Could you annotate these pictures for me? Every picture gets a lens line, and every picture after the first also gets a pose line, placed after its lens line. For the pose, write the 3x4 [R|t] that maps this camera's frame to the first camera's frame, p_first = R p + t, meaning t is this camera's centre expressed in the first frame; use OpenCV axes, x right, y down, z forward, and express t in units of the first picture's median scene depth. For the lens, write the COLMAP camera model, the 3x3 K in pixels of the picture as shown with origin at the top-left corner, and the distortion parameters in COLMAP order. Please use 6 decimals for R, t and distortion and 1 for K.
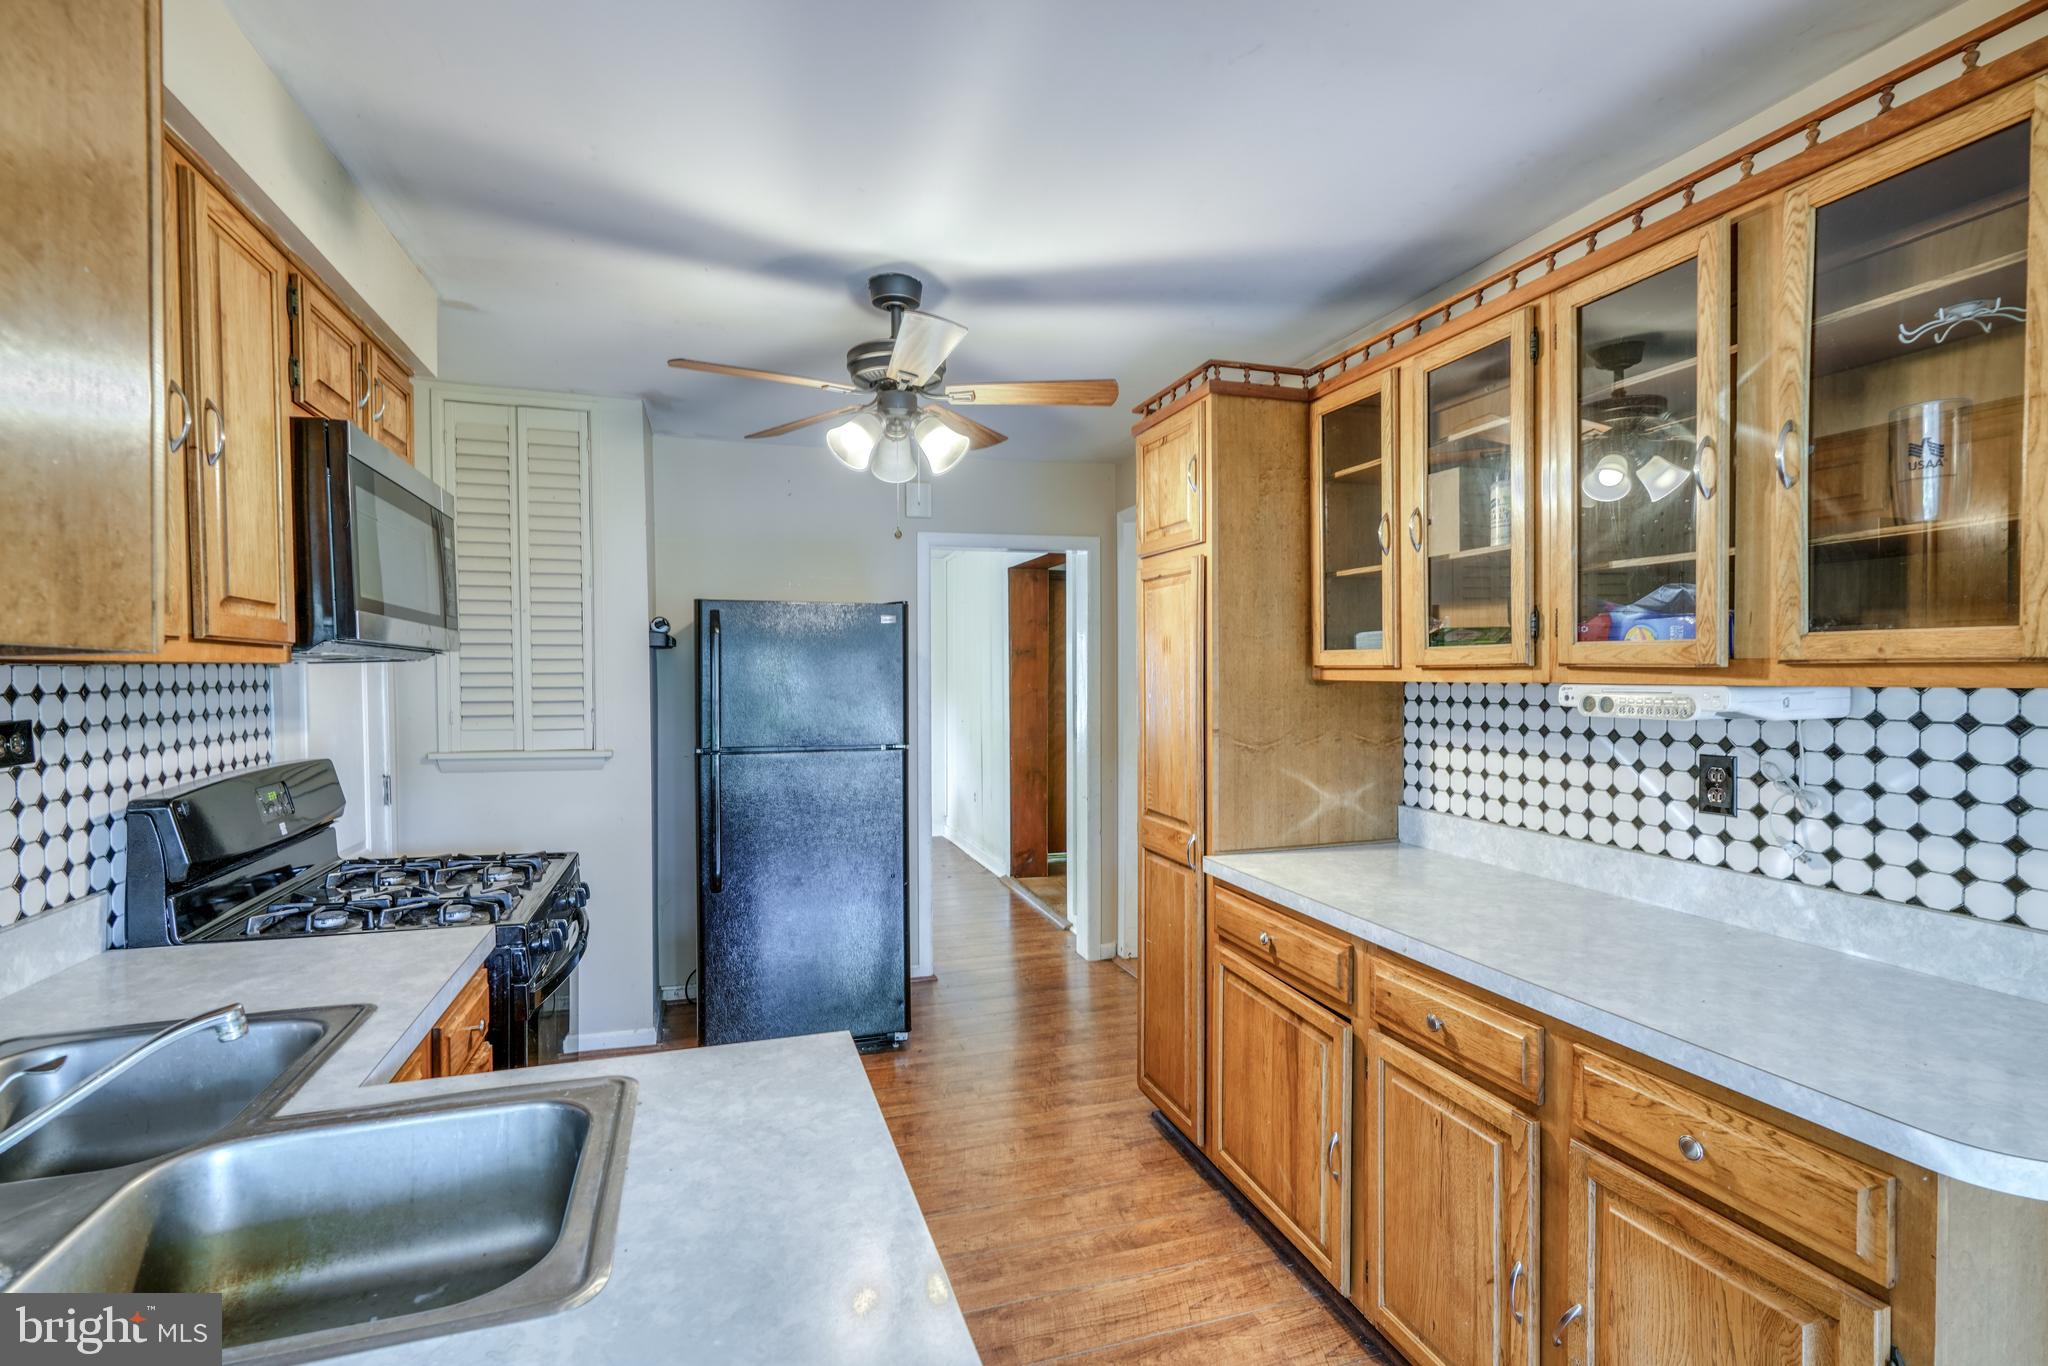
lens RADIAL K [[934.1, 0, 1007.0], [0, 934.1, 689.5], [0, 0, 1]] dist [-0.013378, 0.006667]
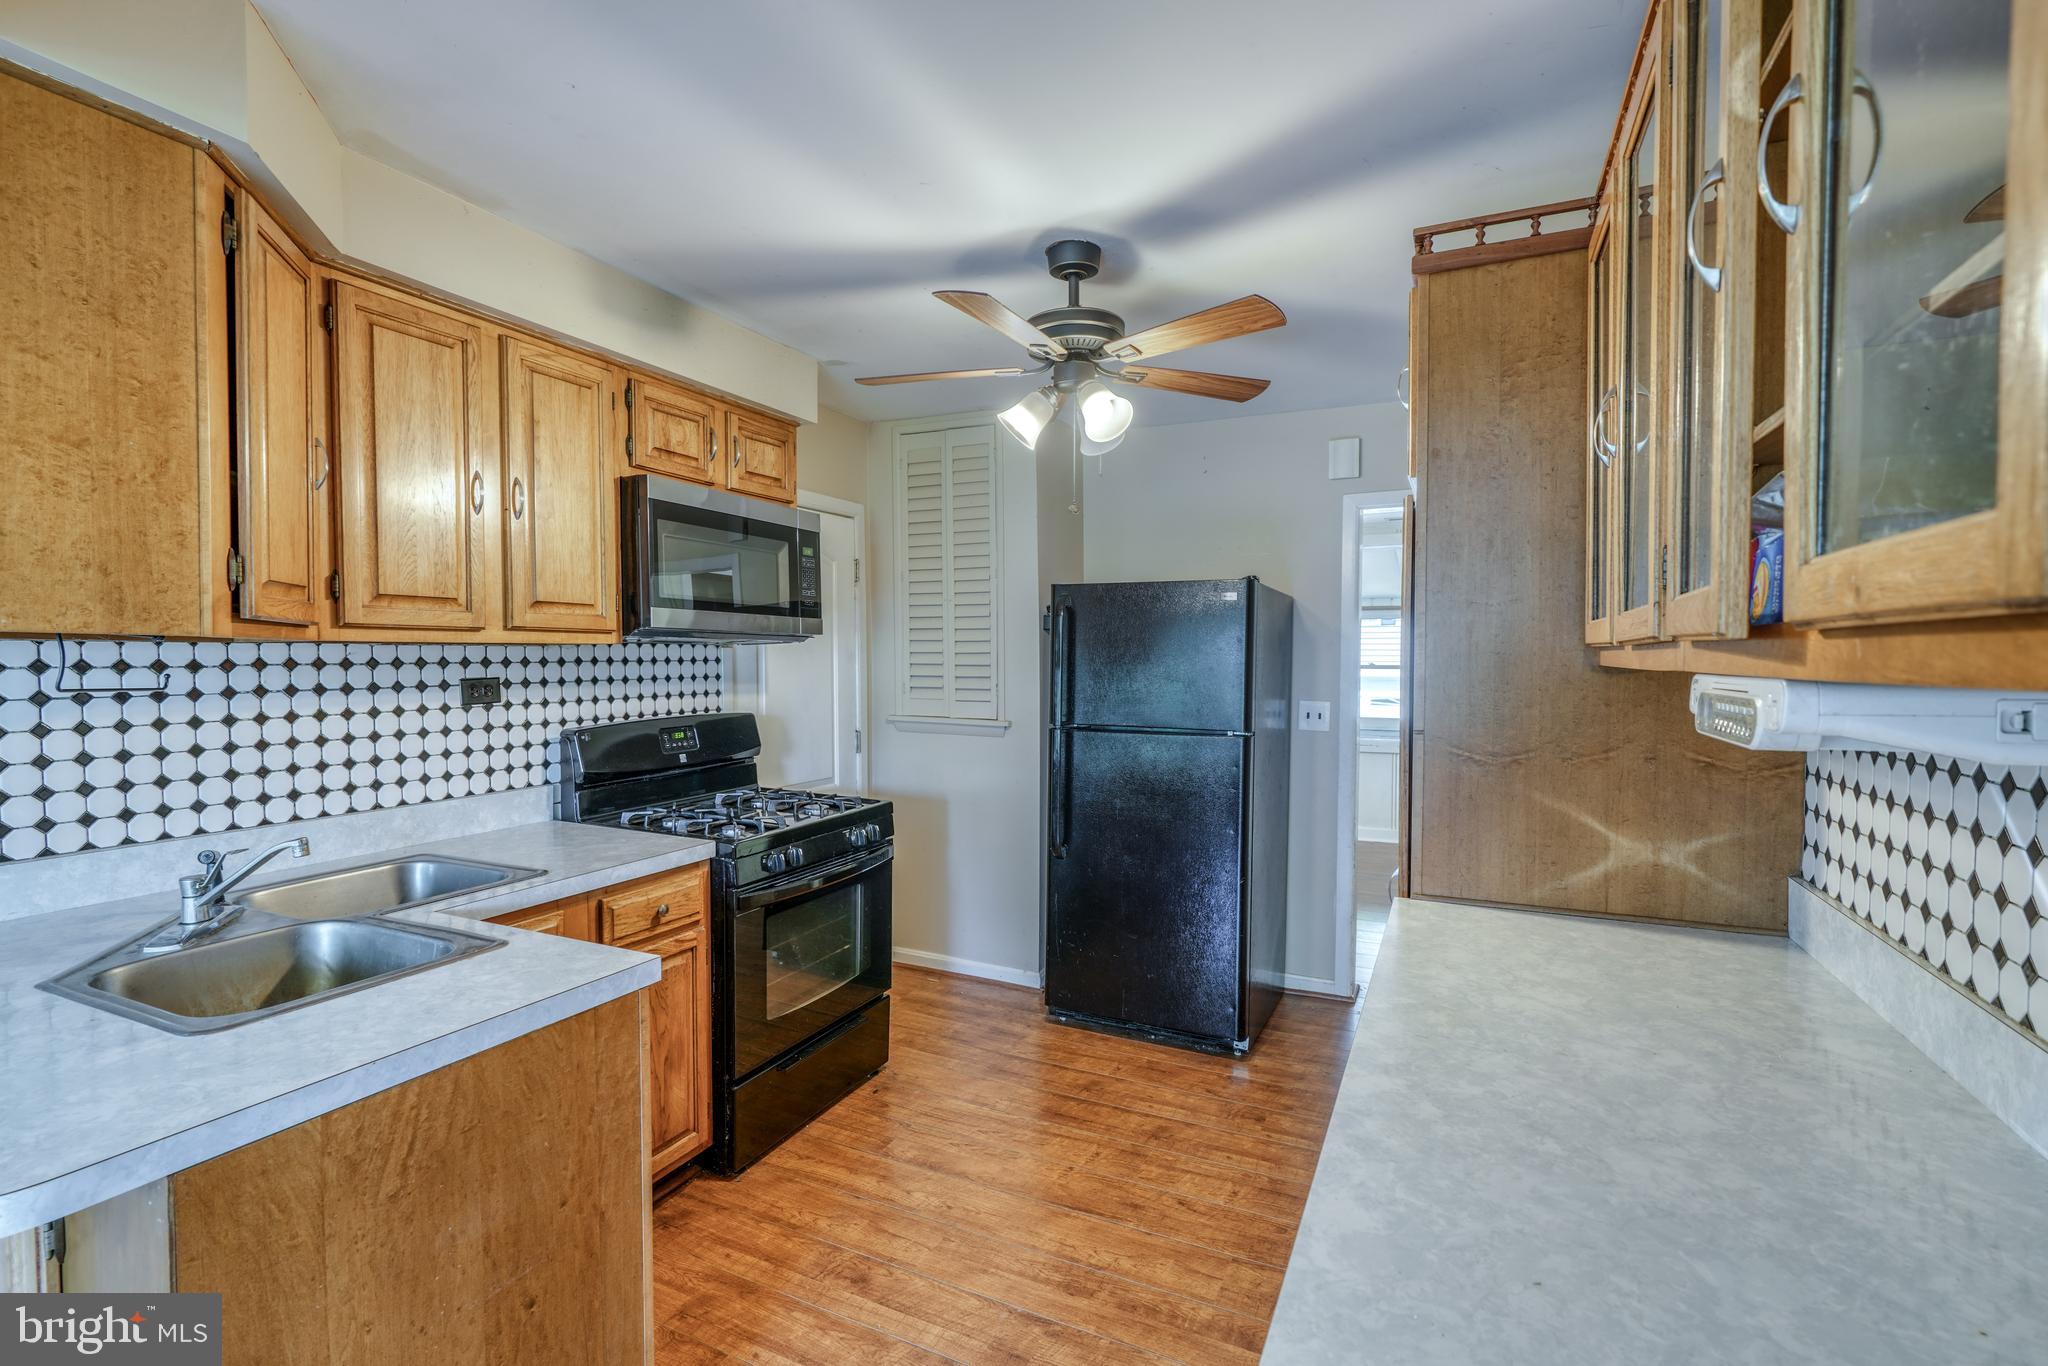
lens RADIAL K [[938.2, 0, 1006.9], [0, 938.2, 689.9], [0, 0, 1]] dist [-0.015503, 0.008137]
pose [[0.726701, 0.030046, -0.686297, 0.550859], [-0.017380, 0.999527, 0.025356, -0.002905], [0.686734, -0.006498, 0.726879, 0.261713]]
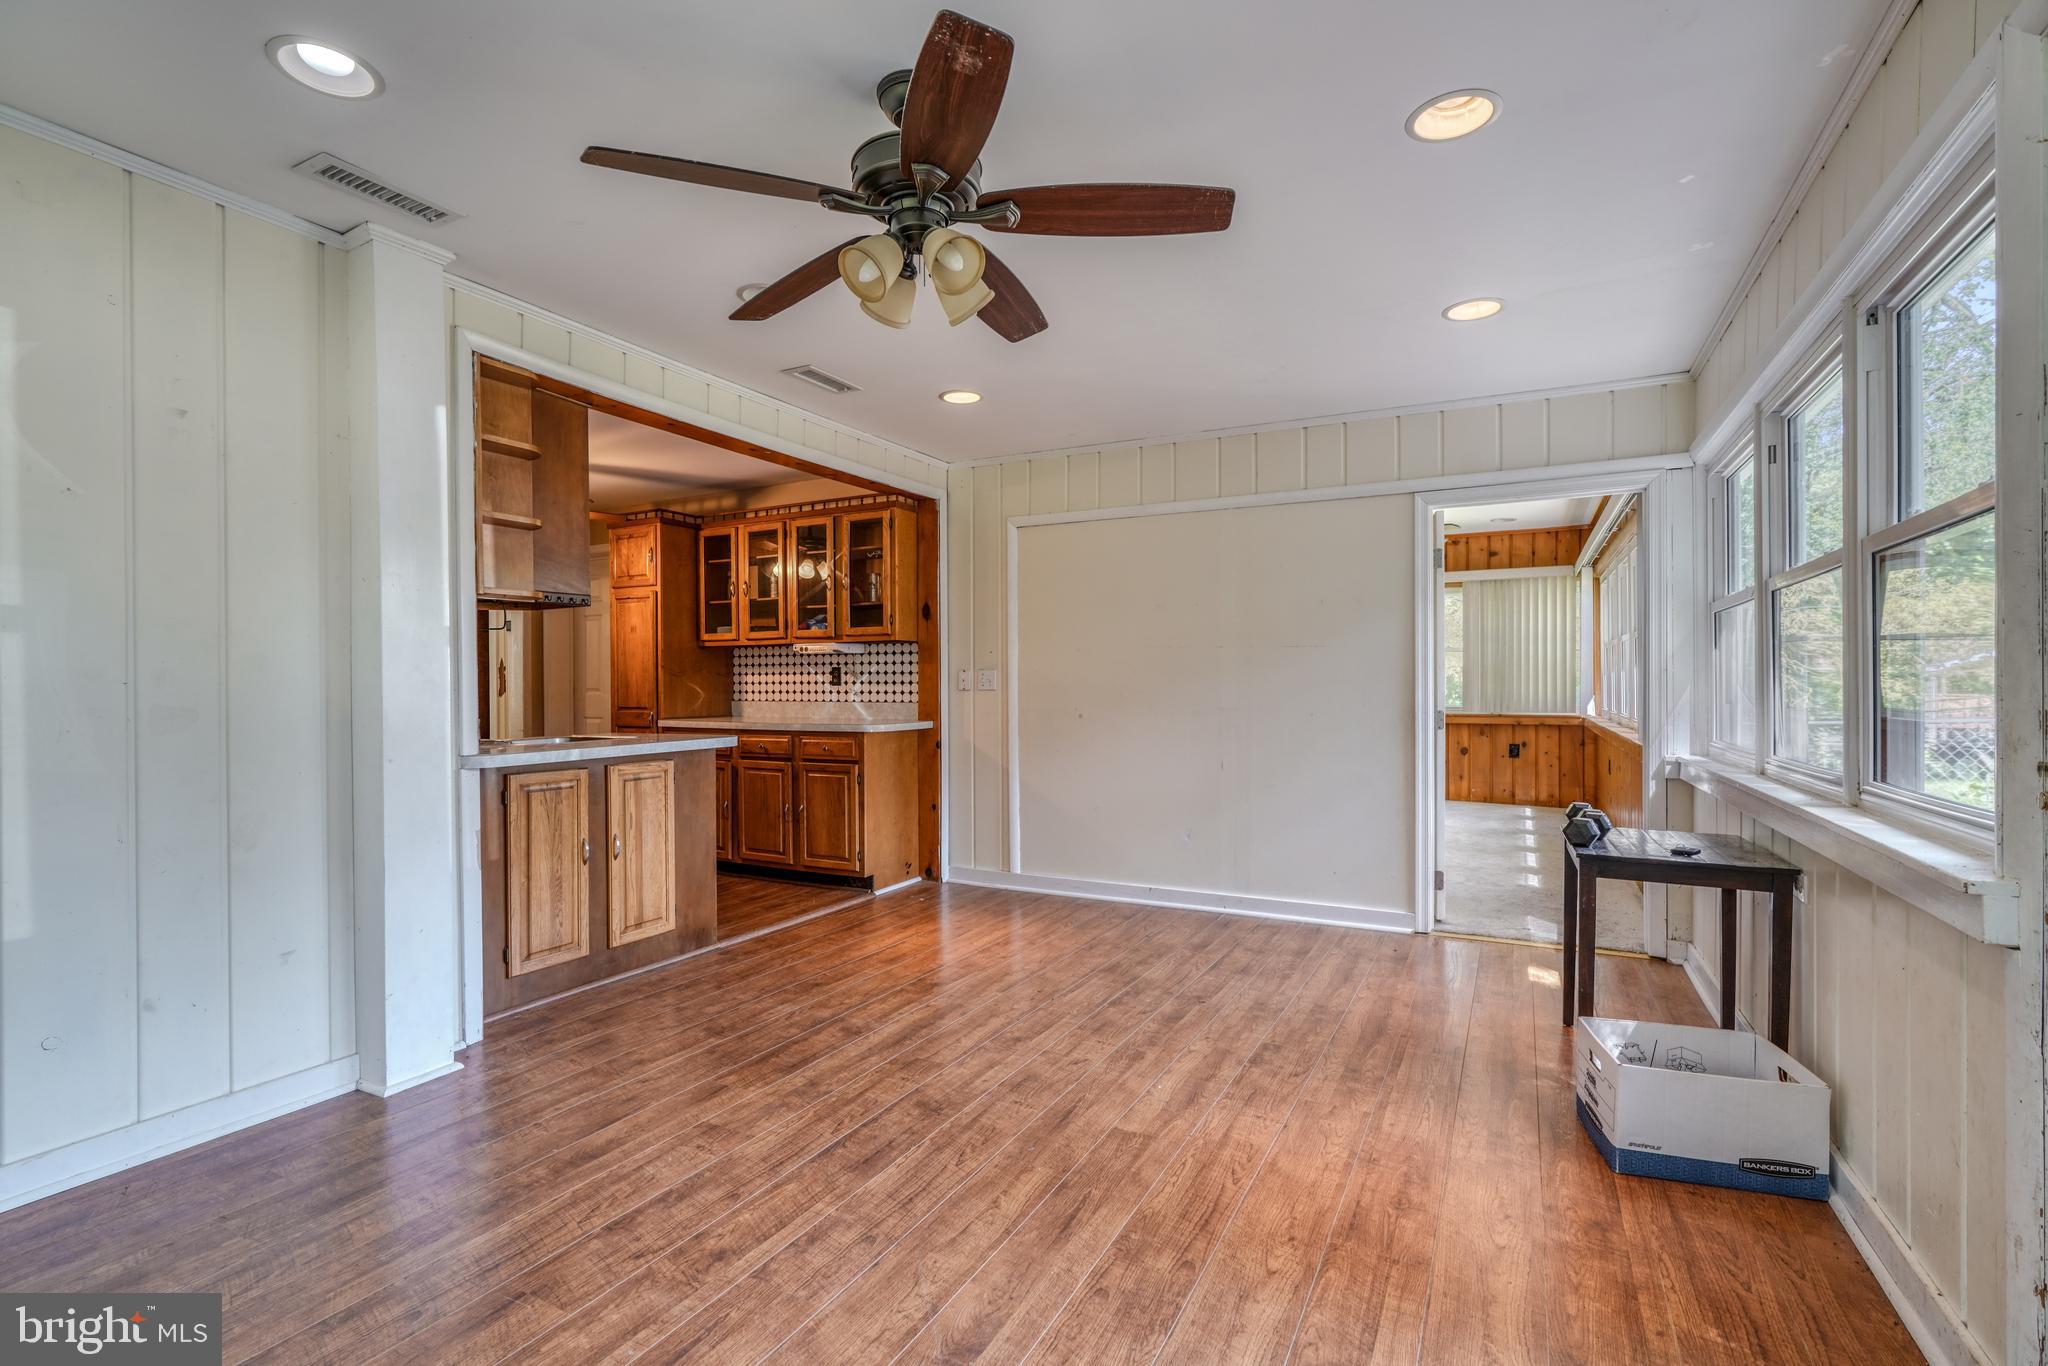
lens RADIAL K [[955.8, 0, 1013.6], [0, 955.8, 691.8], [0, 0, 1]] dist [-0.000773, 0.000138]
pose [[0.709313, -0.003325, 0.704886, -0.934514], [0.014583, 0.999844, -0.009958, 0.161297], [-0.704743, 0.017343, 0.709251, -1.465442]]
